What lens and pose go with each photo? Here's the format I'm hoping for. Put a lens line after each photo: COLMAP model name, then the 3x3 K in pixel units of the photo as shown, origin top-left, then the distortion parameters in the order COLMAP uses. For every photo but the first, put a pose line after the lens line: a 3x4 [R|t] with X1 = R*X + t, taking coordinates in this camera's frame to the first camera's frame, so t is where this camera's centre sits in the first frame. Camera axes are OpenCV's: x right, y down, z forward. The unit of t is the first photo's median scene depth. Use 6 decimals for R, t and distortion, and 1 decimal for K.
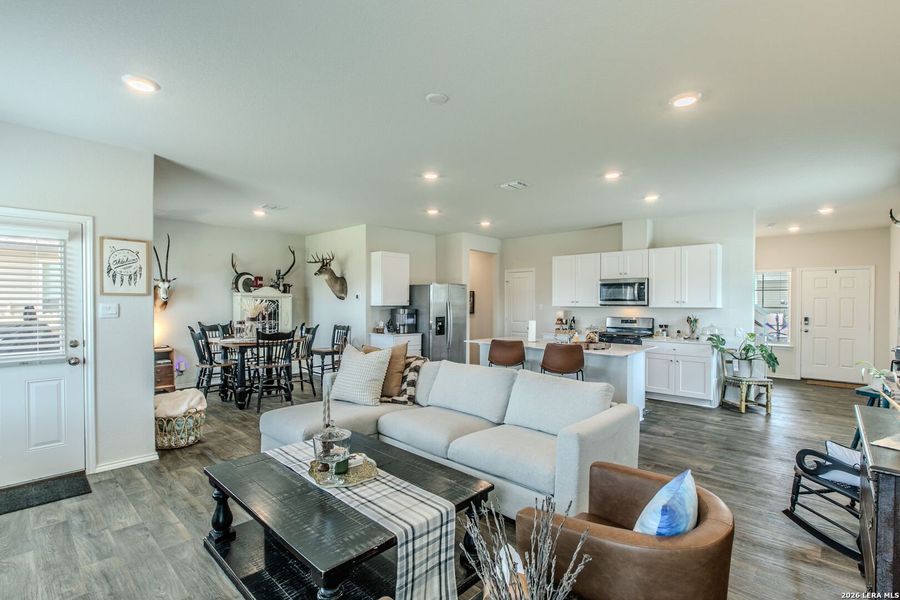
lens RADIAL K [[416.2, 0, 451.8], [0, 416.2, 305.3], [0, 0, 1]] dist [0.000648, 0.000105]
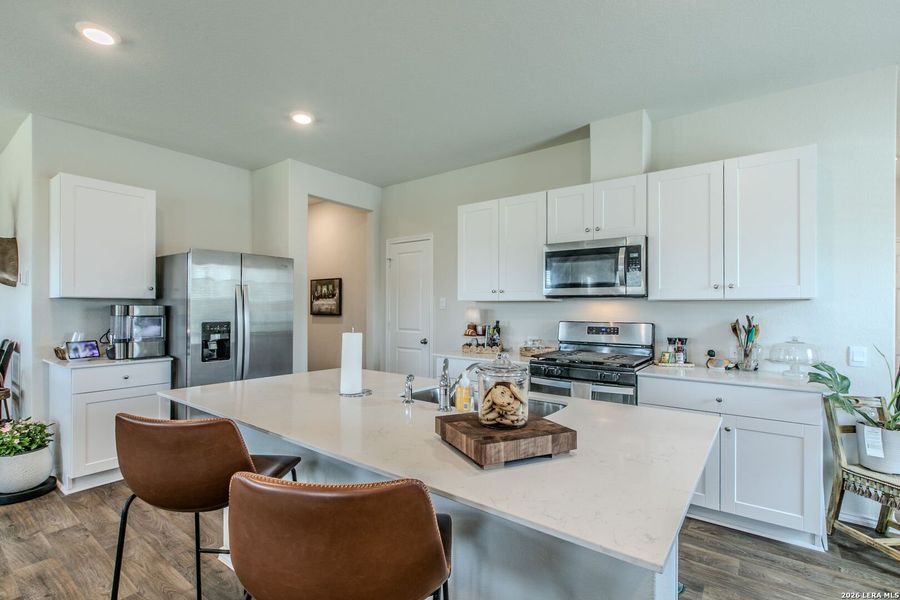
lens RADIAL K [[416.2, 0, 451.8], [0, 416.2, 305.3], [0, 0, 1]] dist [0.000648, 0.000105]
pose [[0.994200, 0.000826, 0.107548, 0.188867], [0.000295, 0.999946, -0.010412, 0.013865], [-0.107551, 0.010383, 0.994145, 0.512044]]
